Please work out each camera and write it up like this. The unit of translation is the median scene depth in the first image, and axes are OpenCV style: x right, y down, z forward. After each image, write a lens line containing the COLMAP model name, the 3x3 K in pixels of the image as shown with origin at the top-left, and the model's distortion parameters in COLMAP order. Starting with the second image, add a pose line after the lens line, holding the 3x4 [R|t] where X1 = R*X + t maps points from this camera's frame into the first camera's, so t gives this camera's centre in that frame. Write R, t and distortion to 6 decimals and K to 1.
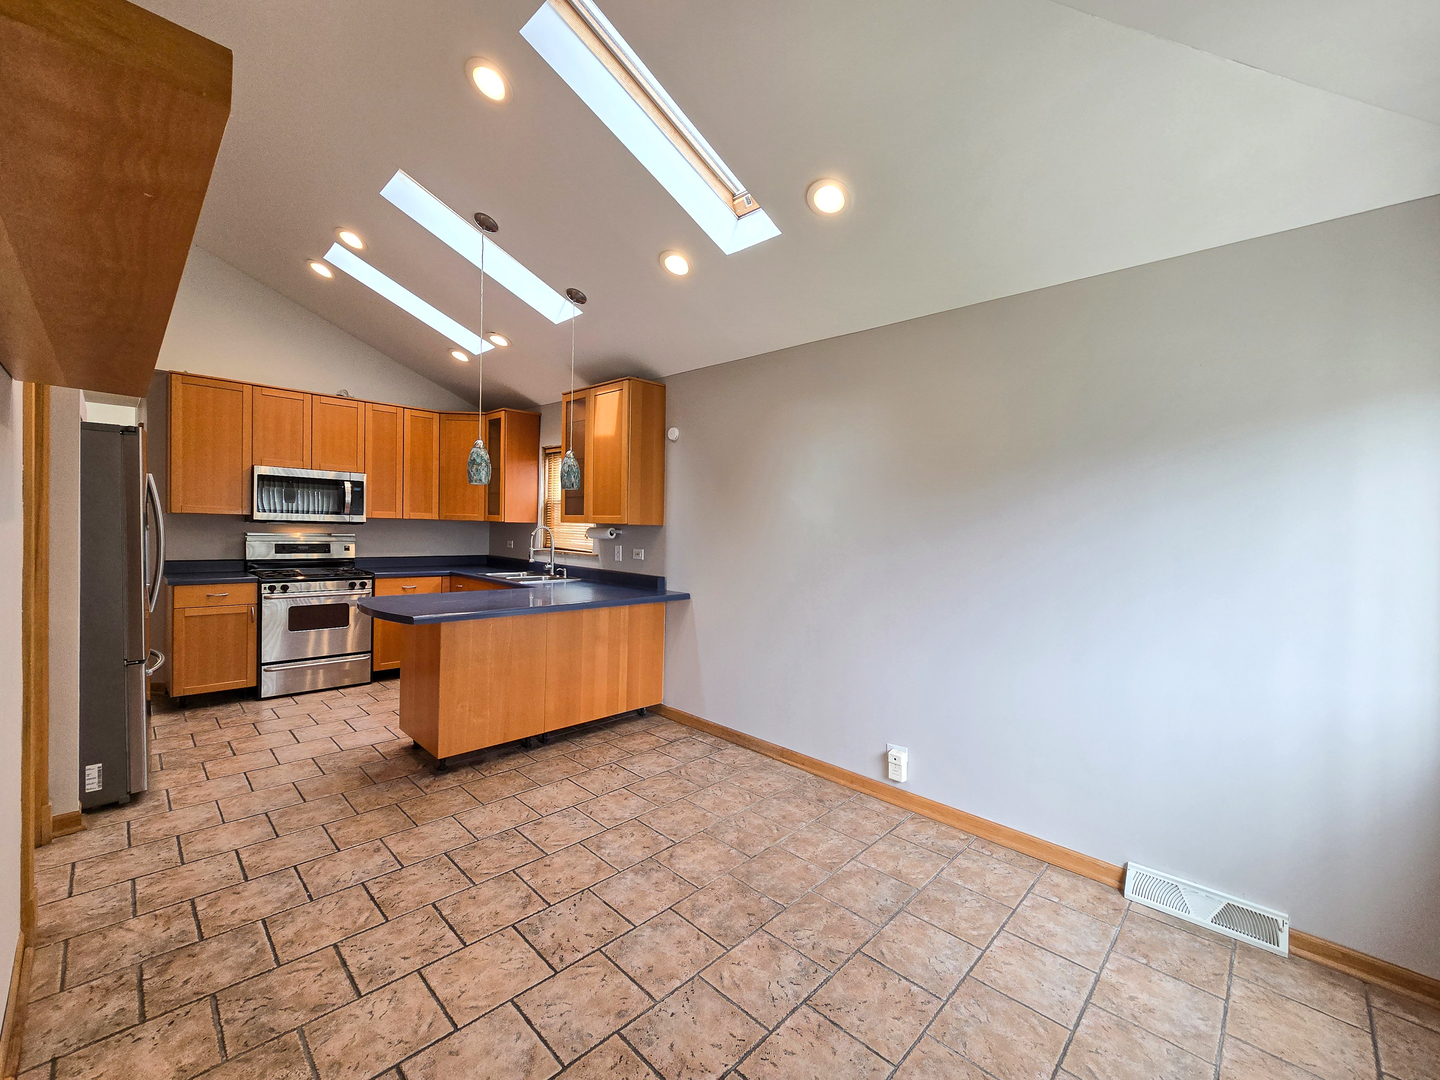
lens RADIAL K [[588.2, 0, 728.3], [0, 588.2, 541.6], [0, 0, 1]] dist [-0.000234, -0.001560]
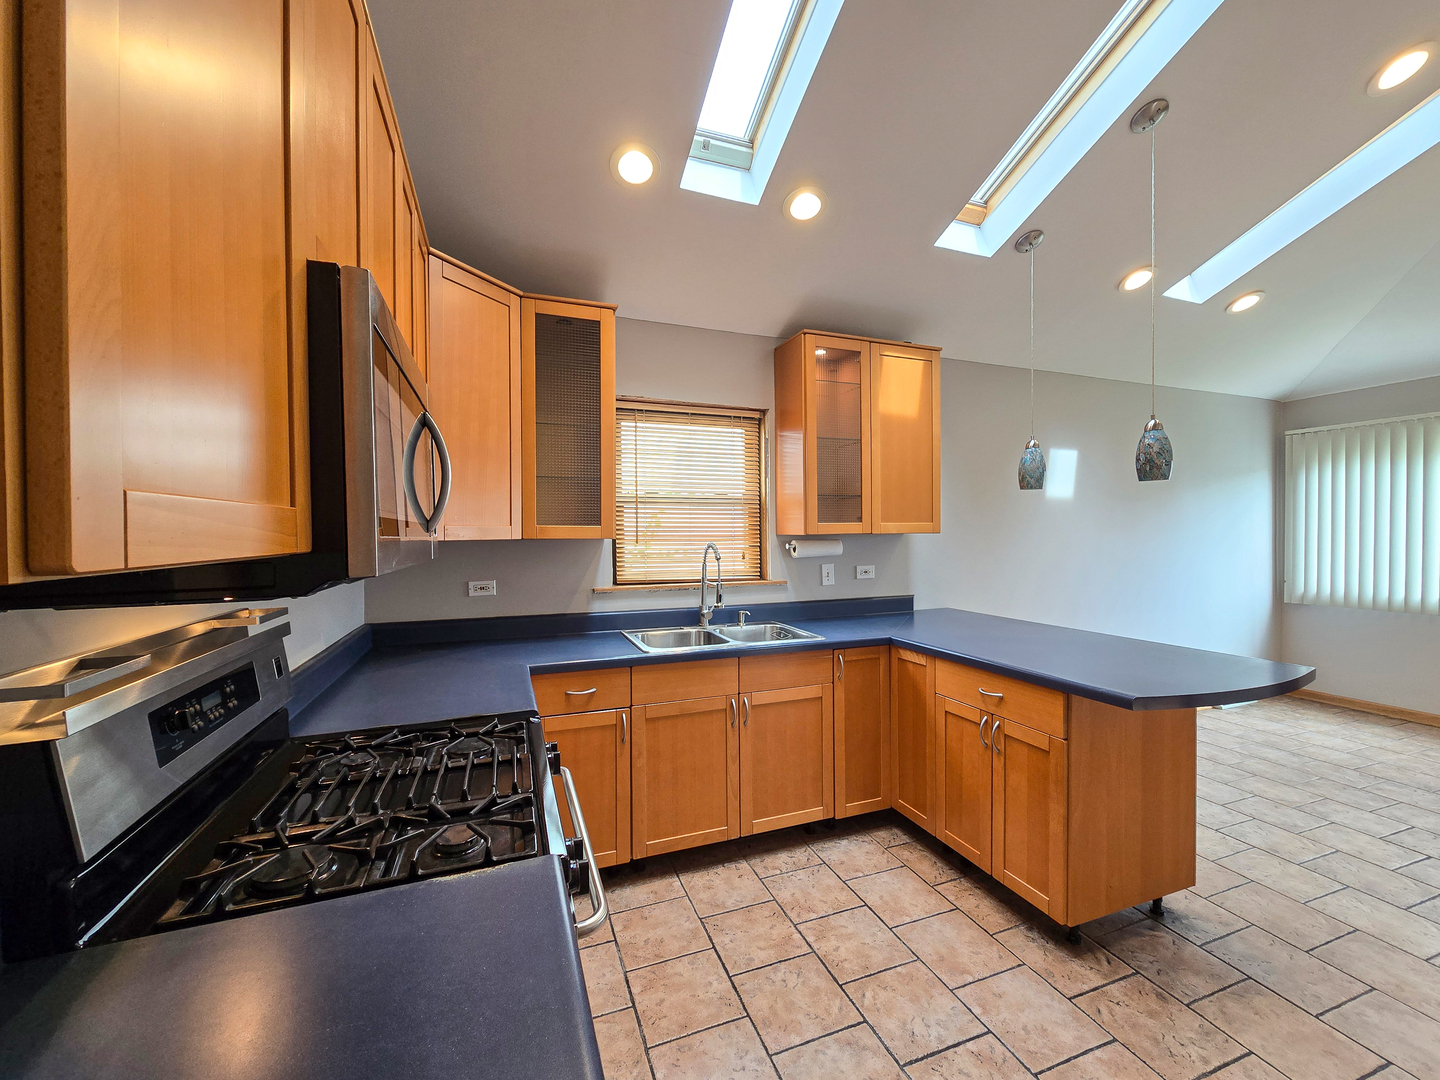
lens RADIAL K [[588.2, 0, 726.5], [0, 588.2, 541.9], [0, 0, 1]] dist [-0.000234, -0.001560]
pose [[0.431020, -0.047992, 0.901065, -1.037723], [0.041651, 0.998578, 0.033262, -0.057326], [-0.901380, 0.023194, 0.432407, 0.933161]]
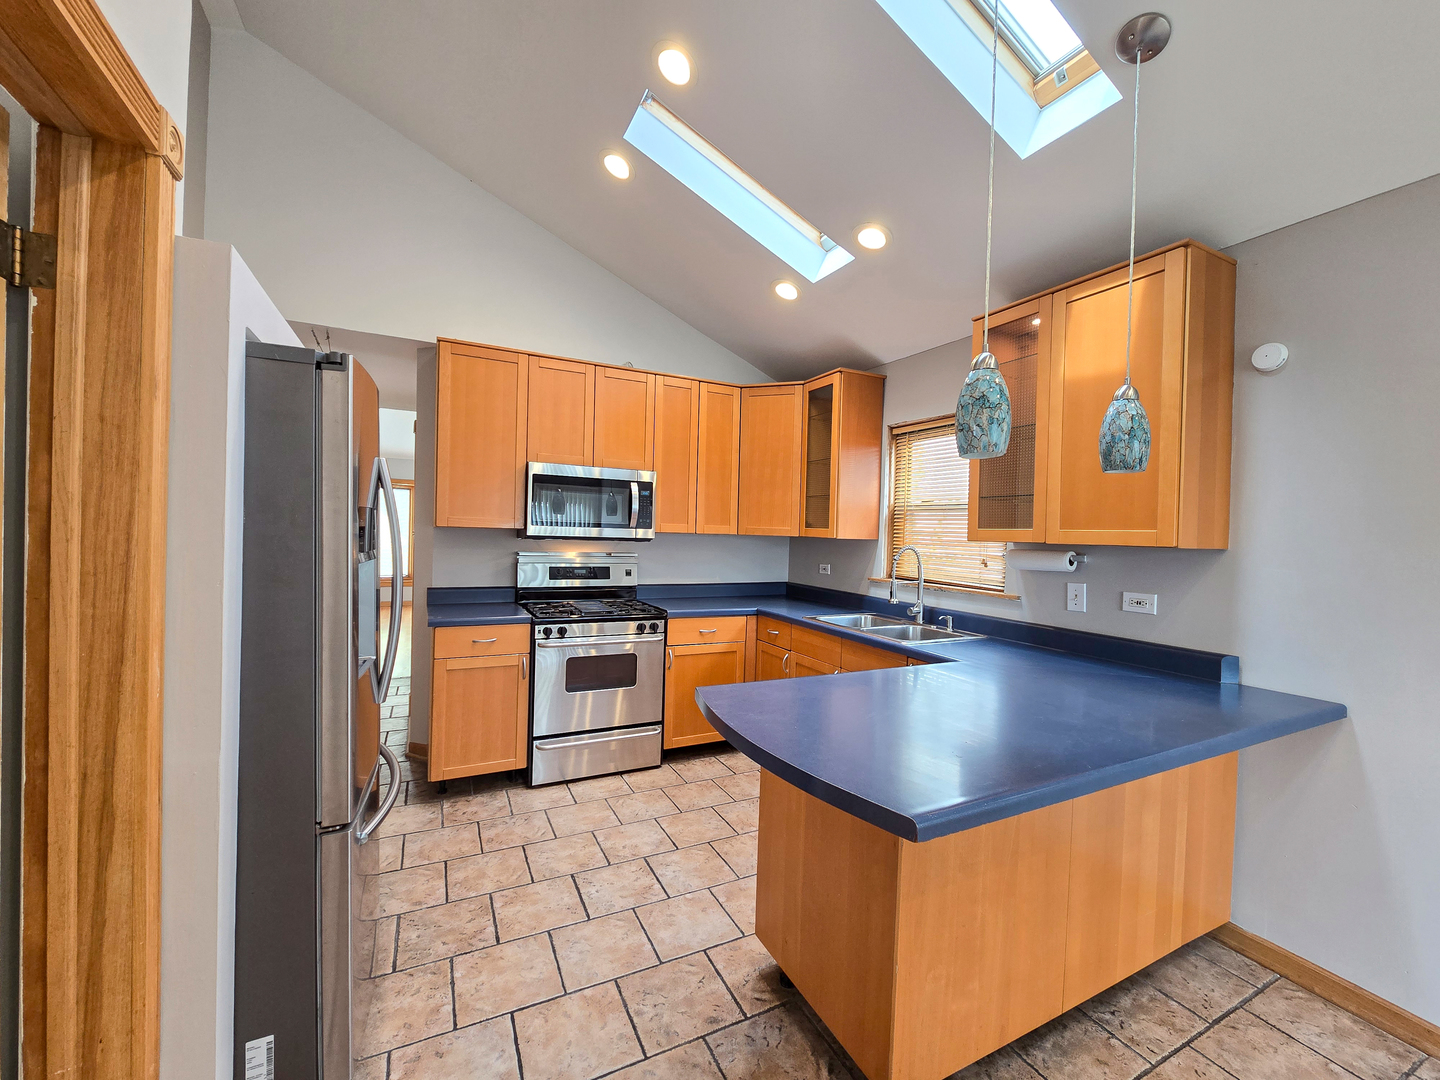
lens RADIAL K [[588.2, 0, 731.7], [0, 588.2, 541.1], [0, 0, 1]] dist [-0.000234, -0.001560]
pose [[0.945187, 0.004946, -0.326492, -0.365626], [-0.011383, 0.999777, -0.017809, -0.022345], [0.326331, 0.020549, 0.945032, 0.436434]]
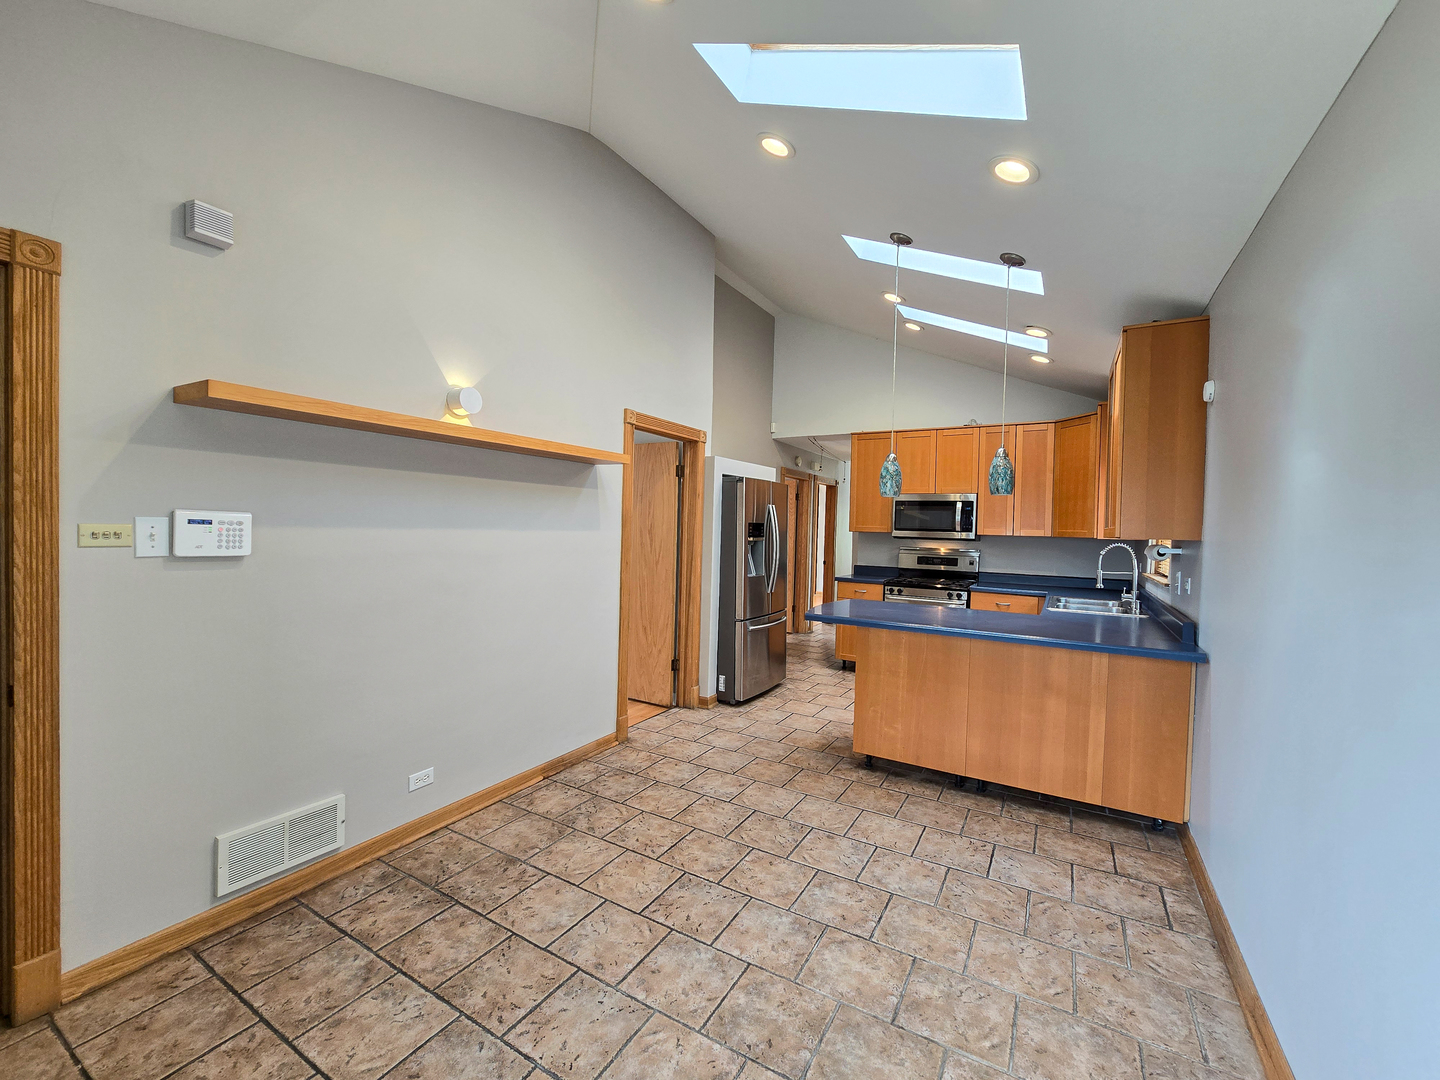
lens RADIAL K [[588.2, 0, 731.7], [0, 588.2, 540.2], [0, 0, 1]] dist [-0.000234, -0.001560]
pose [[0.241683, -0.000566, -0.970355, 0.400837], [-0.043701, 0.998979, -0.011467, 0.001341], [0.969371, 0.045177, 0.241411, 0.394240]]
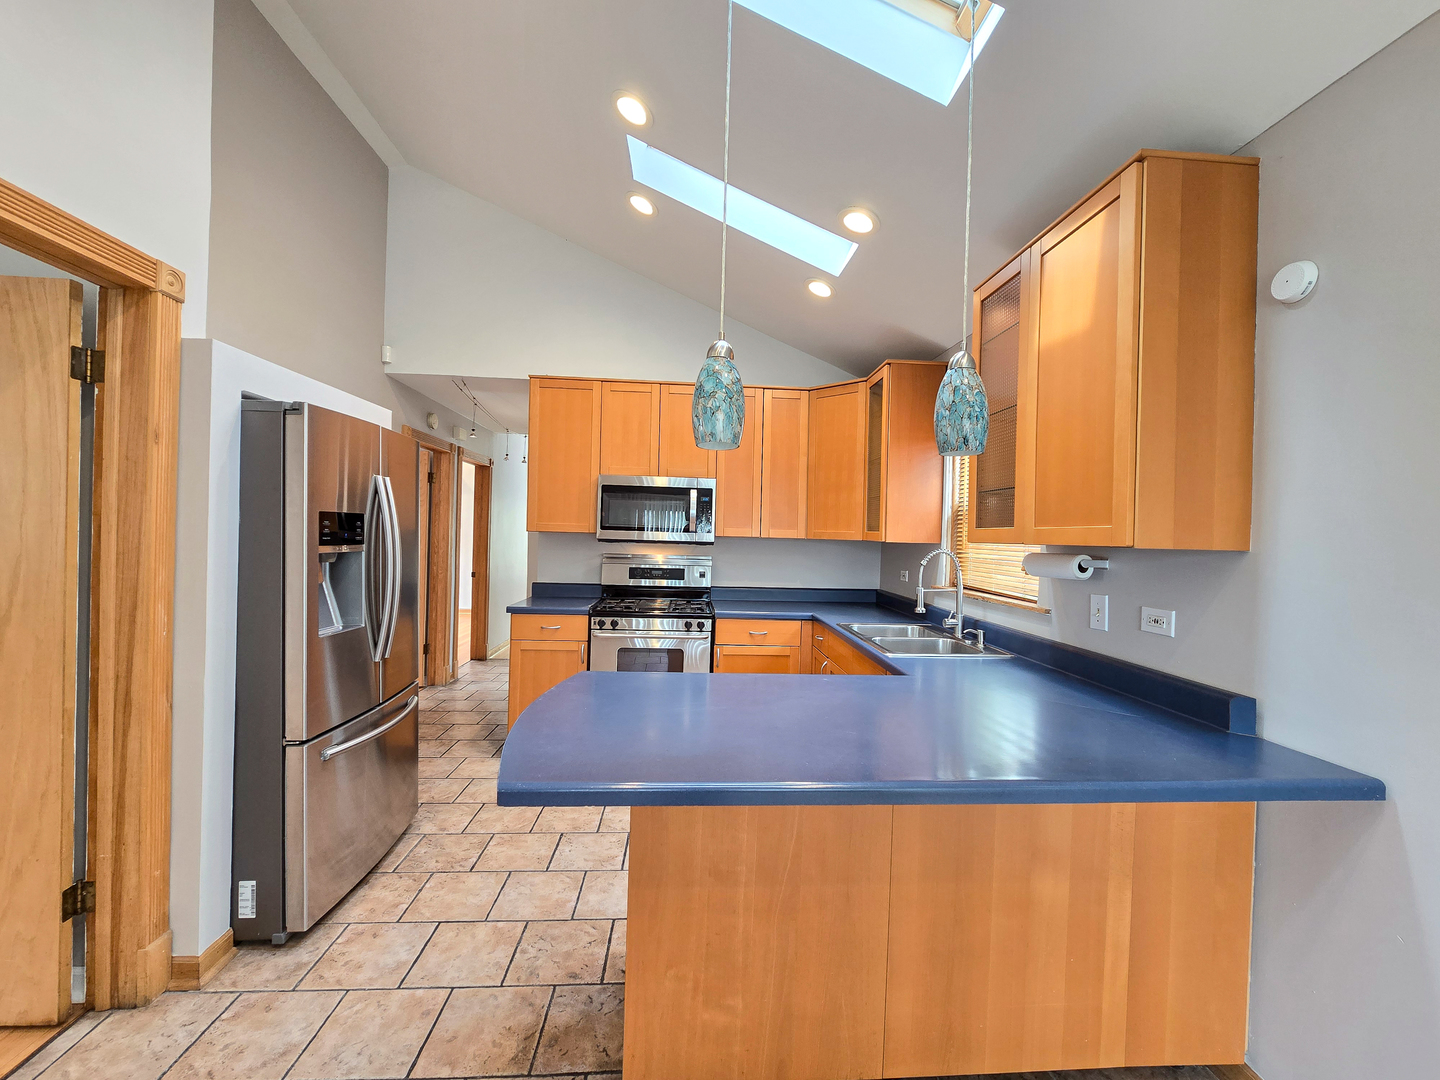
lens RADIAL K [[588.2, 0, 730.2], [0, 588.2, 541.0], [0, 0, 1]] dist [-0.000234, -0.001560]
pose [[0.743606, -0.000490, -0.668618, -0.114408], [-0.024275, 0.999321, -0.027729, -0.017205], [0.668177, 0.036850, 0.743089, 0.564275]]
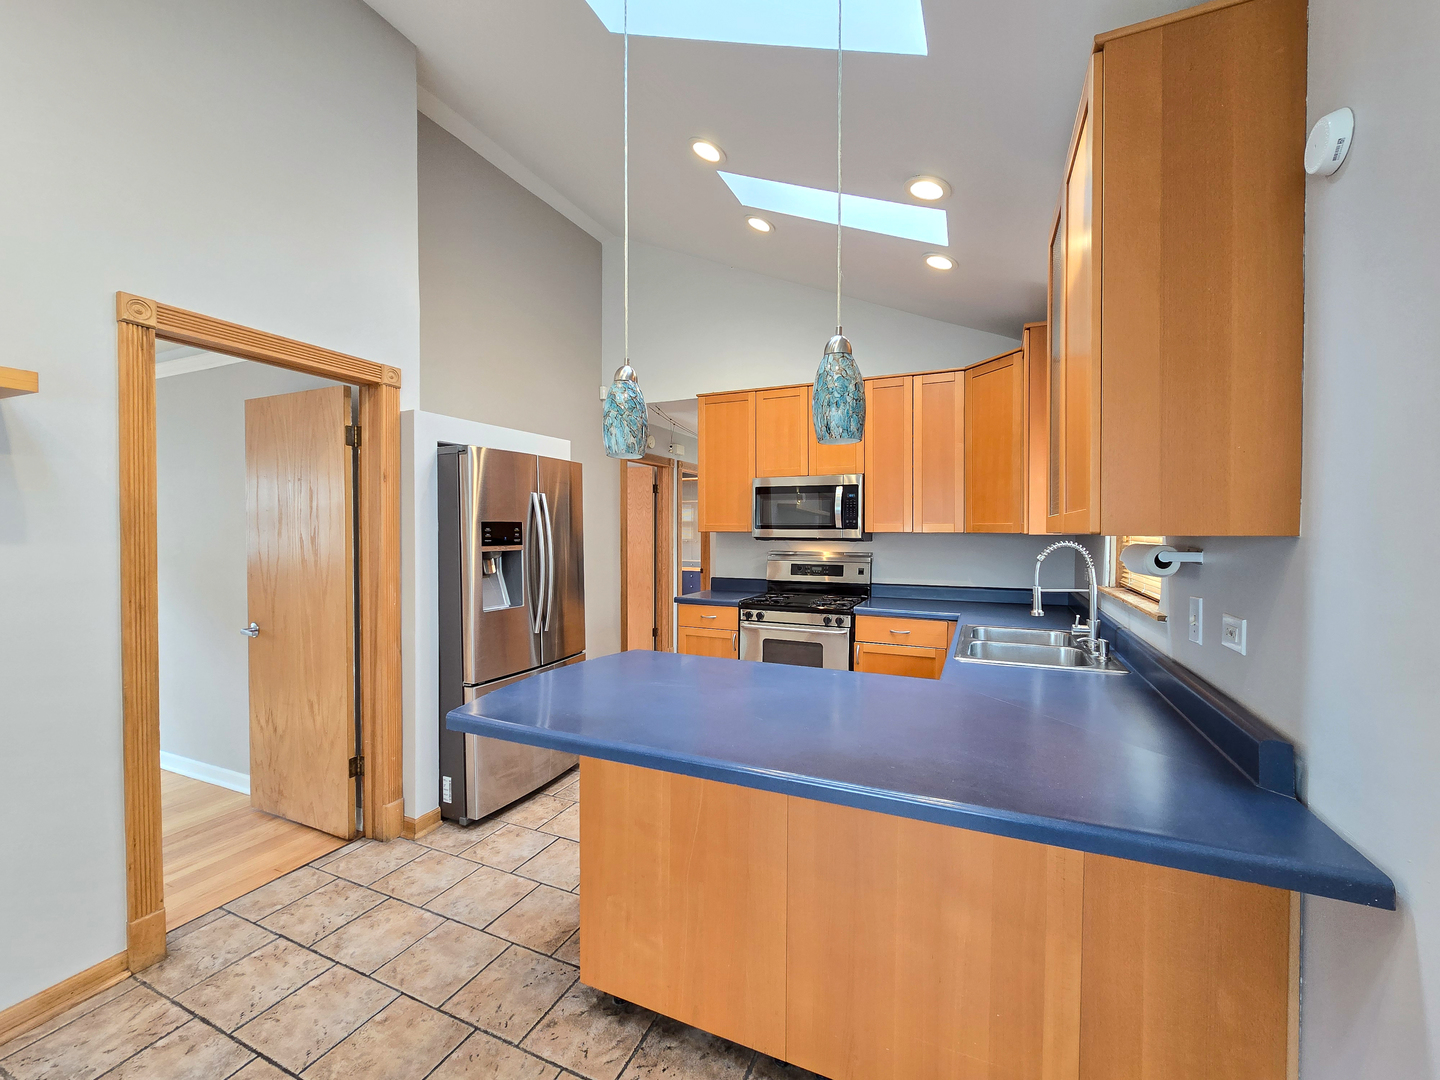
lens RADIAL K [[588.2, 0, 728.6], [0, 588.2, 540.9], [0, 0, 1]] dist [-0.000234, -0.001560]
pose [[0.341667, -0.008812, -0.939780, 0.044873], [-0.016655, 0.999742, -0.015430, -0.018945], [0.939674, 0.020924, 0.341432, 0.735719]]
